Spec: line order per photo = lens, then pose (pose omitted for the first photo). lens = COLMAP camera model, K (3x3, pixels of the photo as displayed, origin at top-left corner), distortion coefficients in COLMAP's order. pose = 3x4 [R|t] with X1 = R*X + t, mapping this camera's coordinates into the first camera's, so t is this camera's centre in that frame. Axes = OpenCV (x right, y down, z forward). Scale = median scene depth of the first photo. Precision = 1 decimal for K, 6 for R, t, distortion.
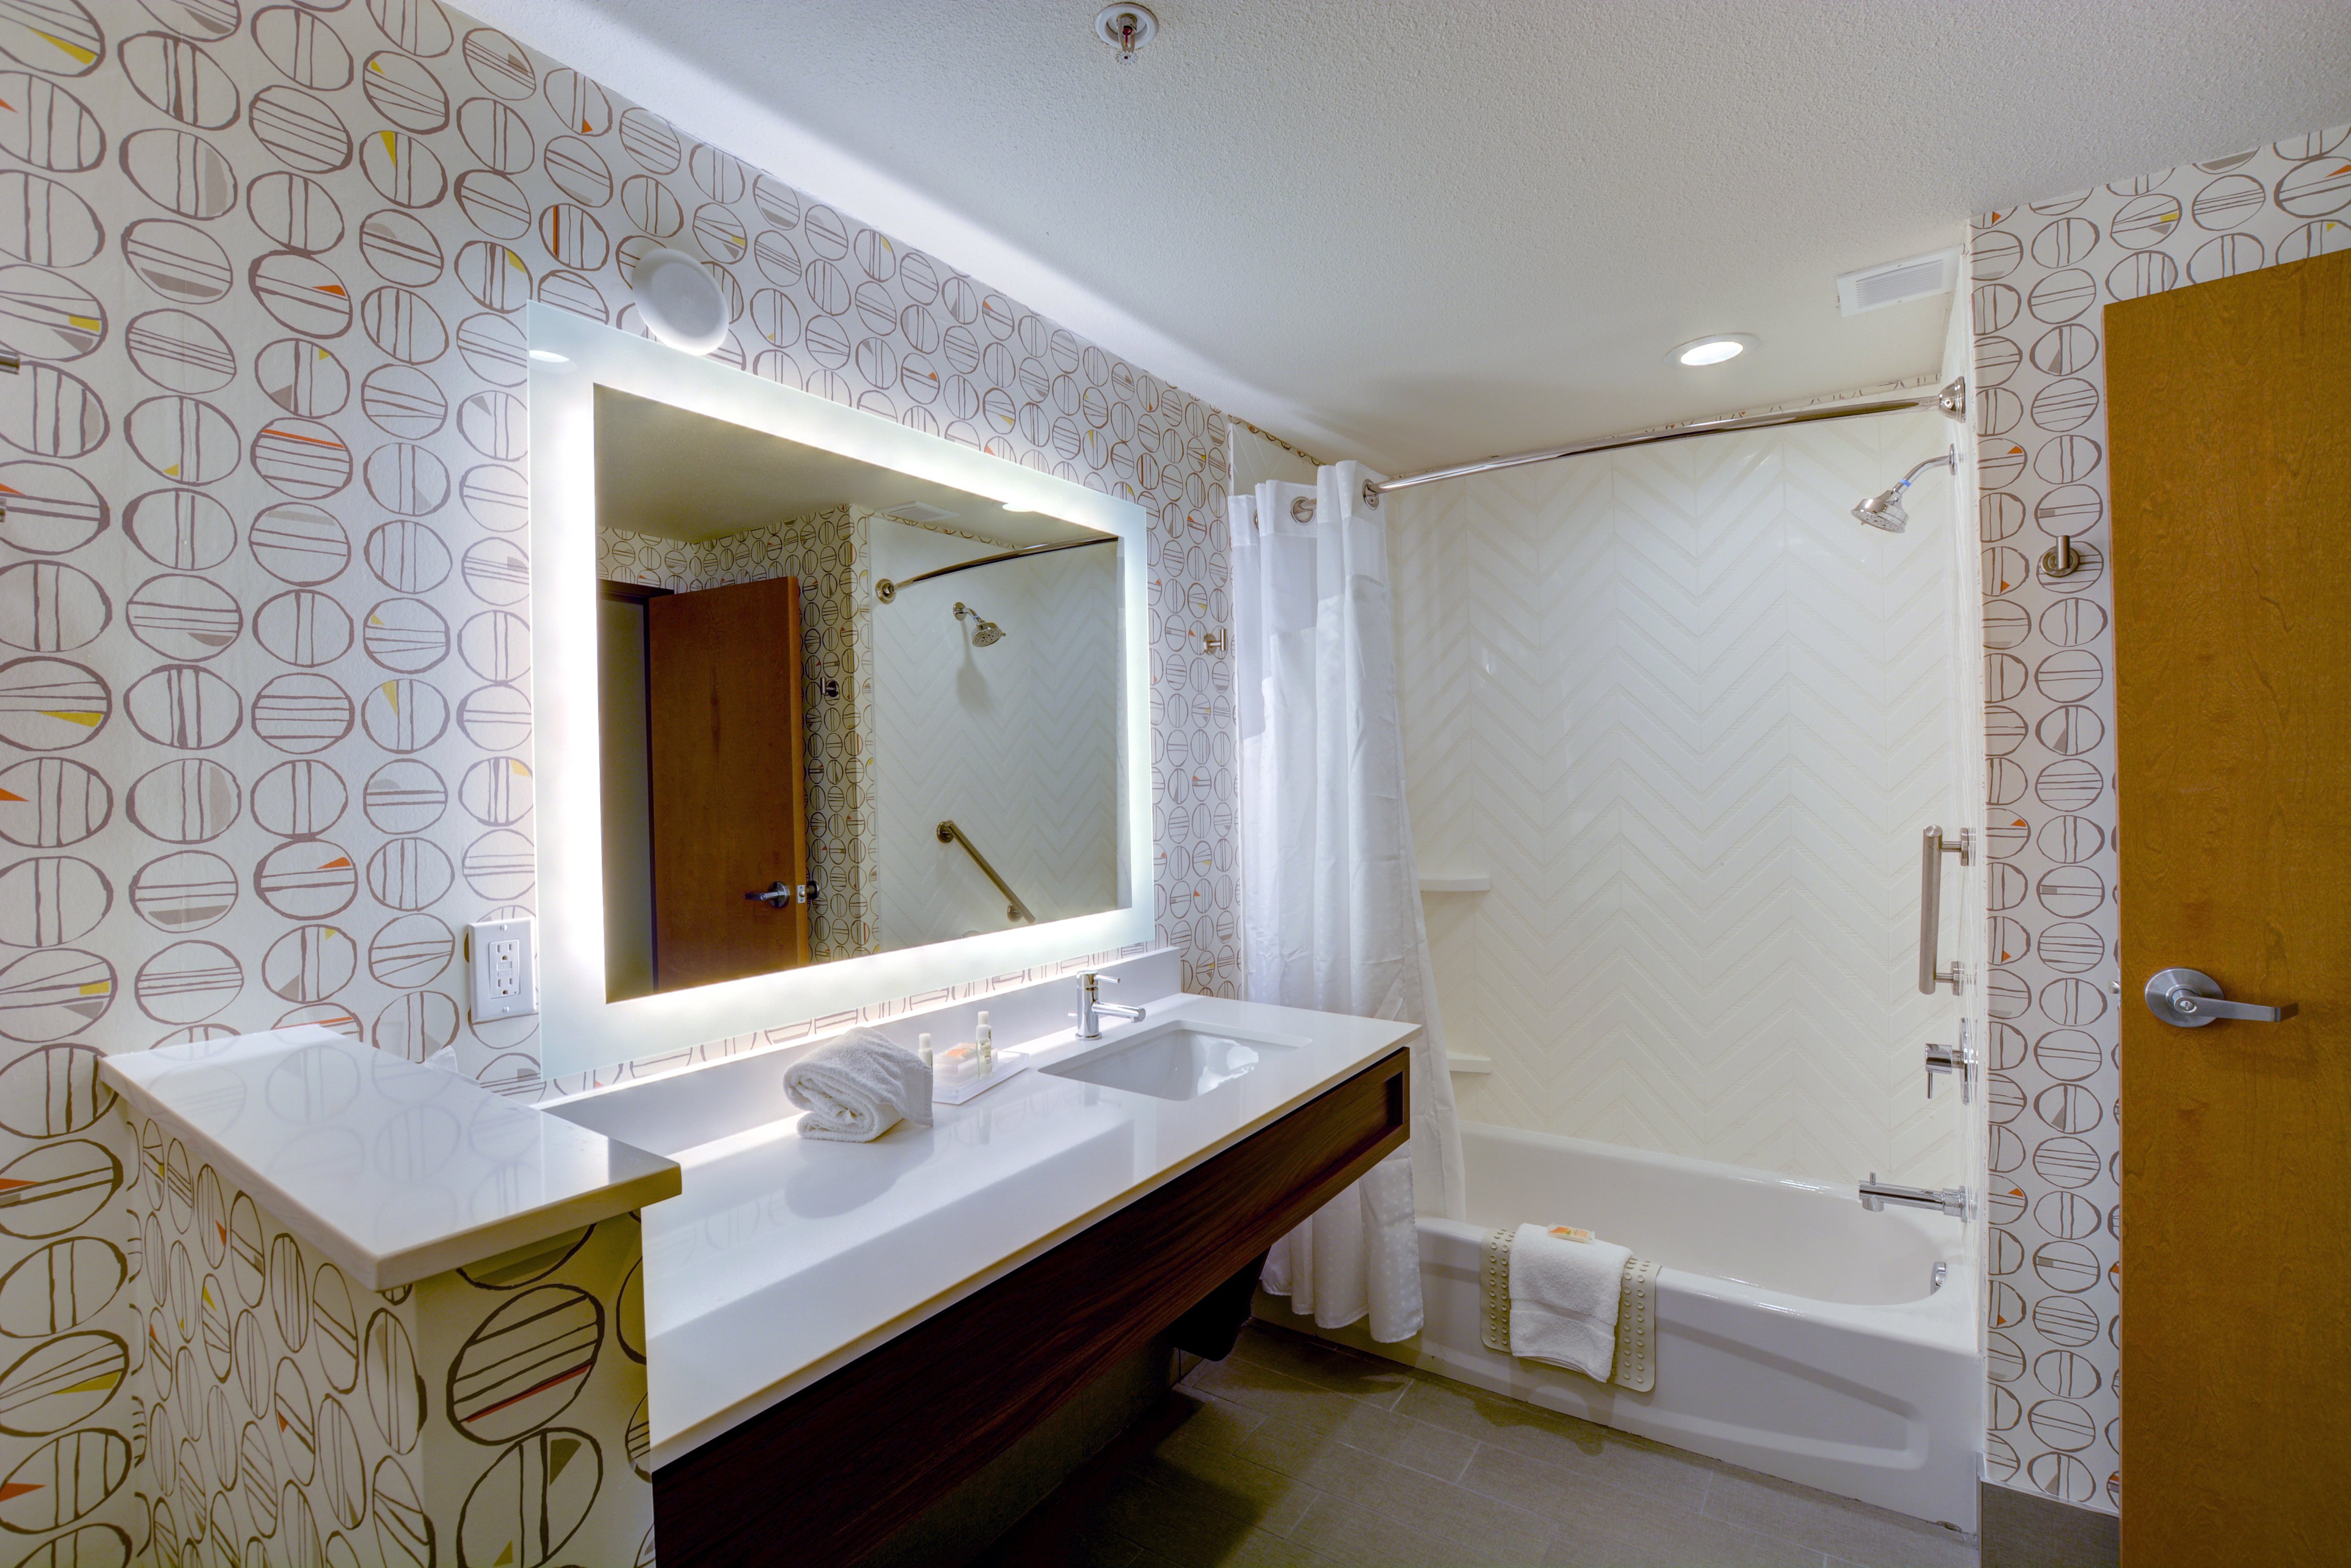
lens RADIAL K [[1034.4, 0, 1176.8], [0, 1034.4, 778.3], [0, 0, 1]] dist [-0.032032, 0.004742]
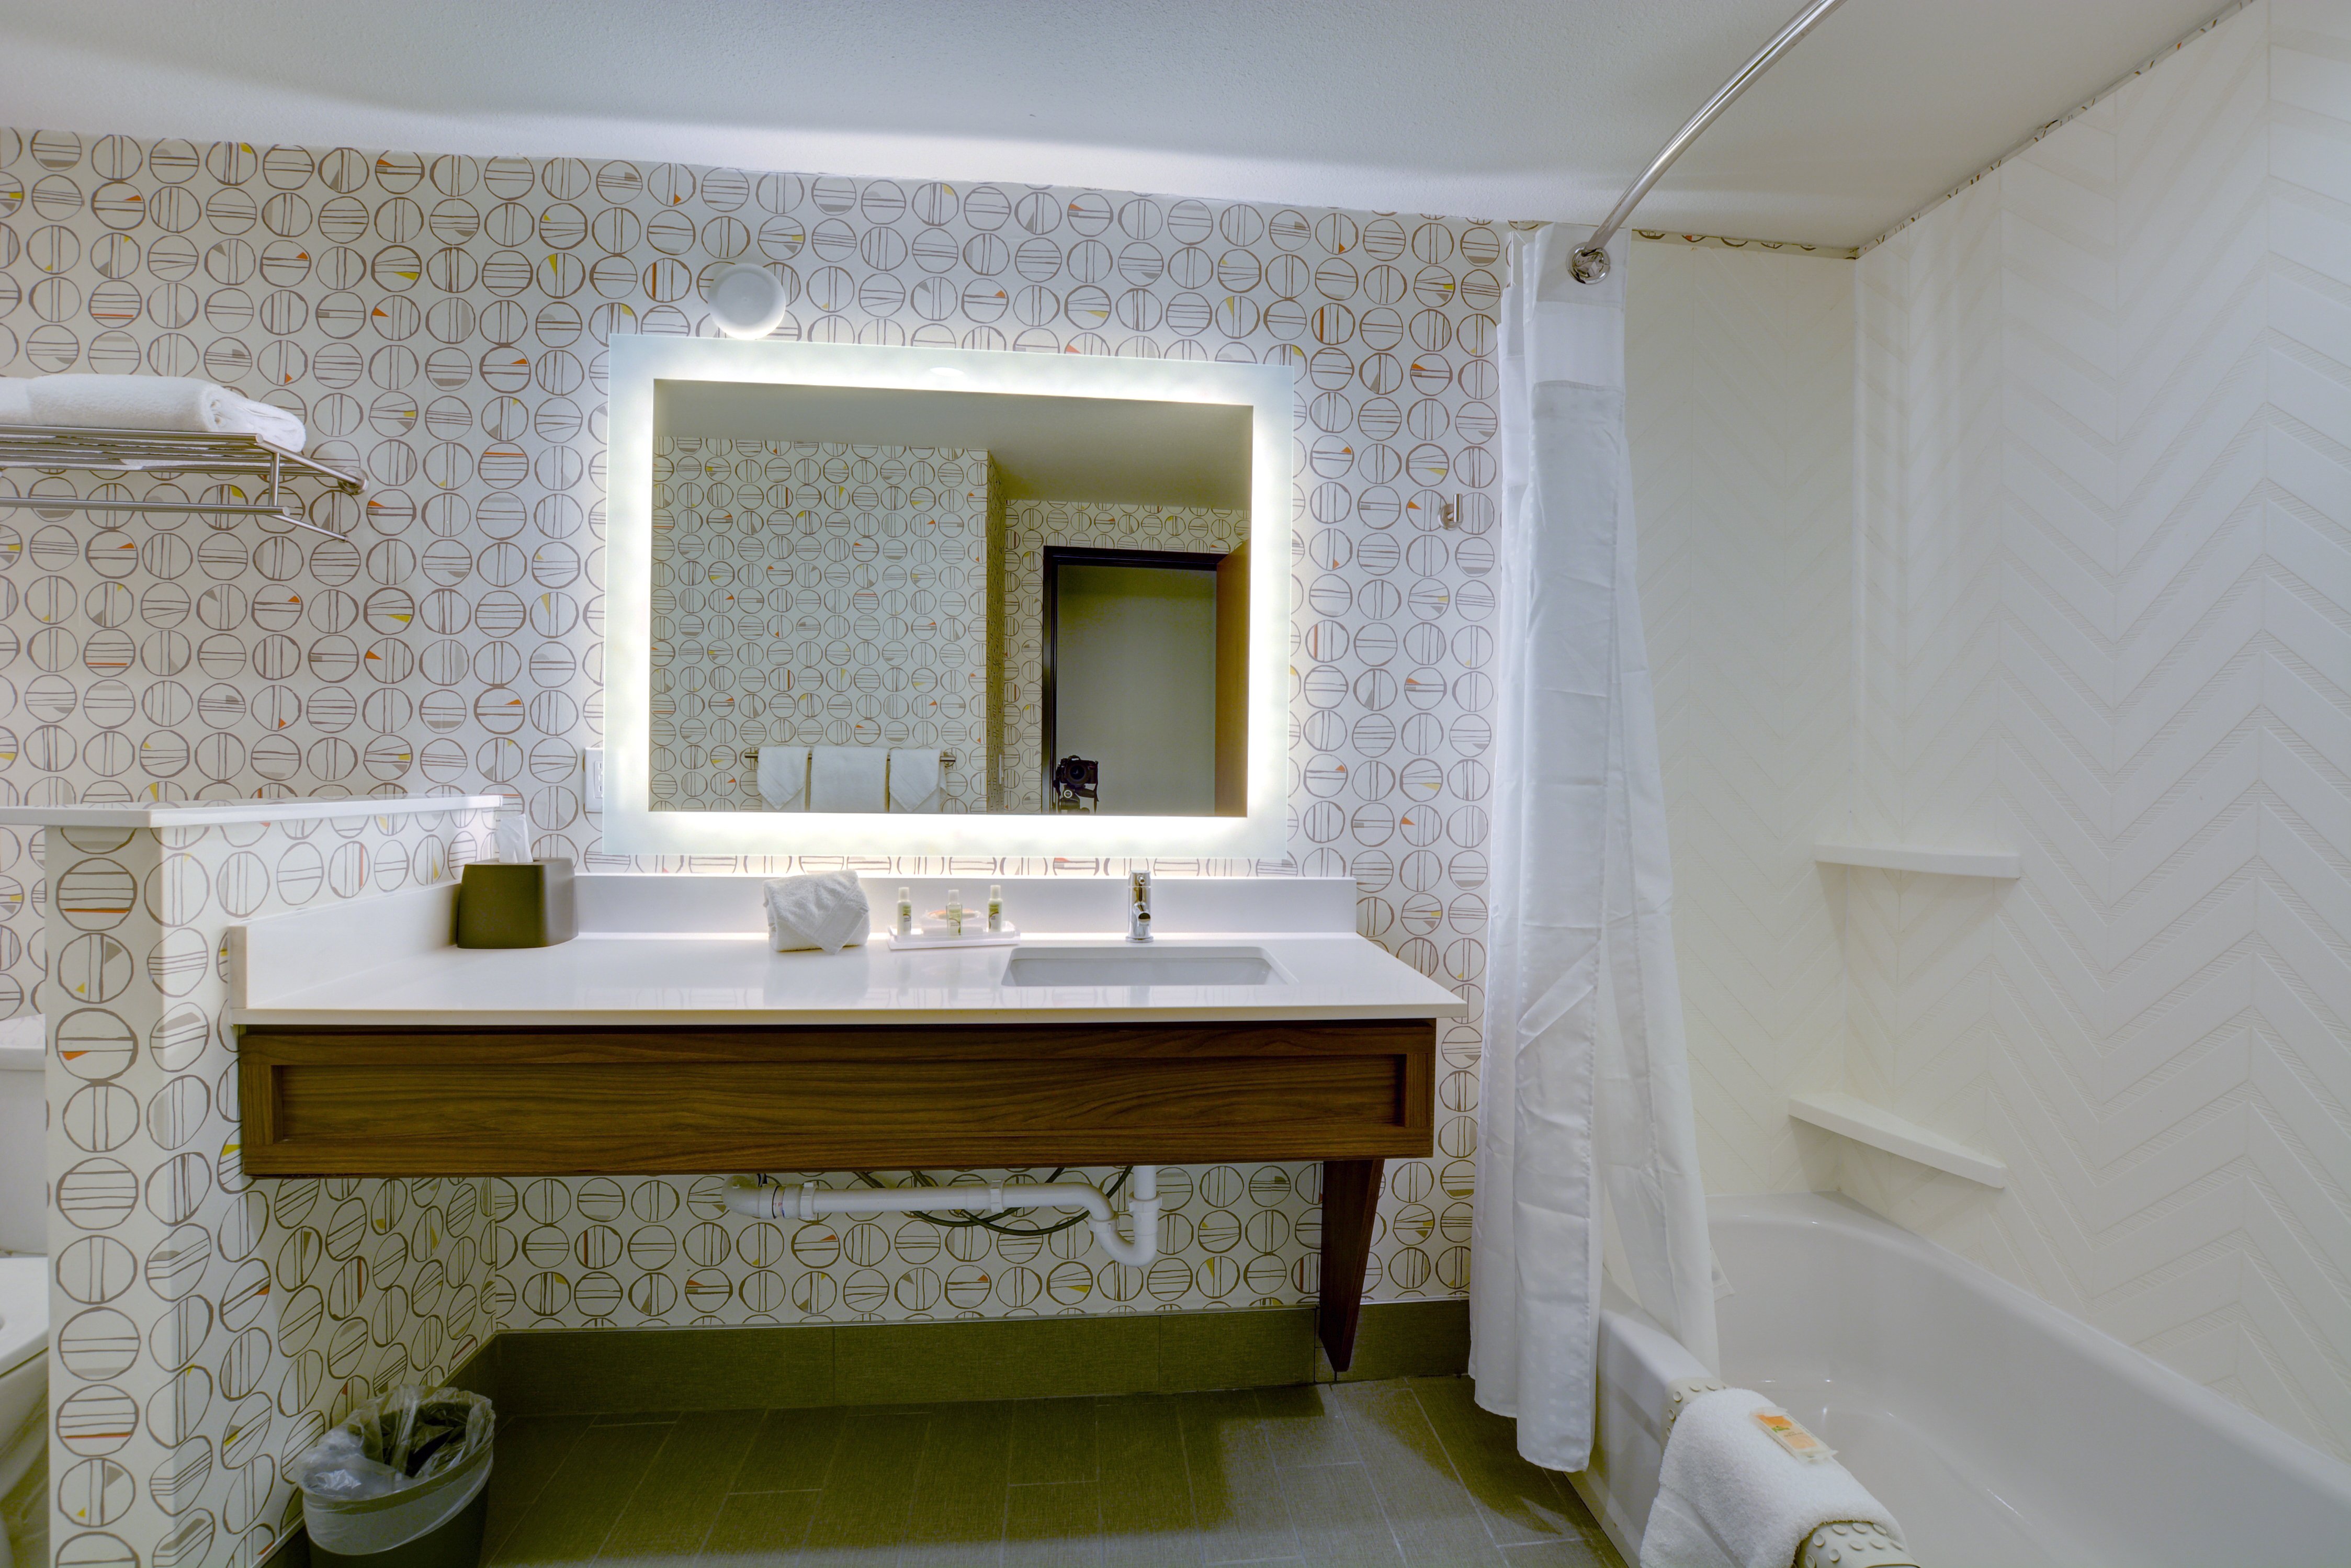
lens RADIAL K [[1034.6, 0, 1181.0], [0, 1034.6, 780.7], [0, 0, 1]] dist [-0.032032, 0.004742]
pose [[0.647733, 0.035828, -0.761025, 0.944975], [-0.025930, 0.999352, 0.024978, 0.112869], [0.761426, 0.003555, 0.648242, 0.586583]]
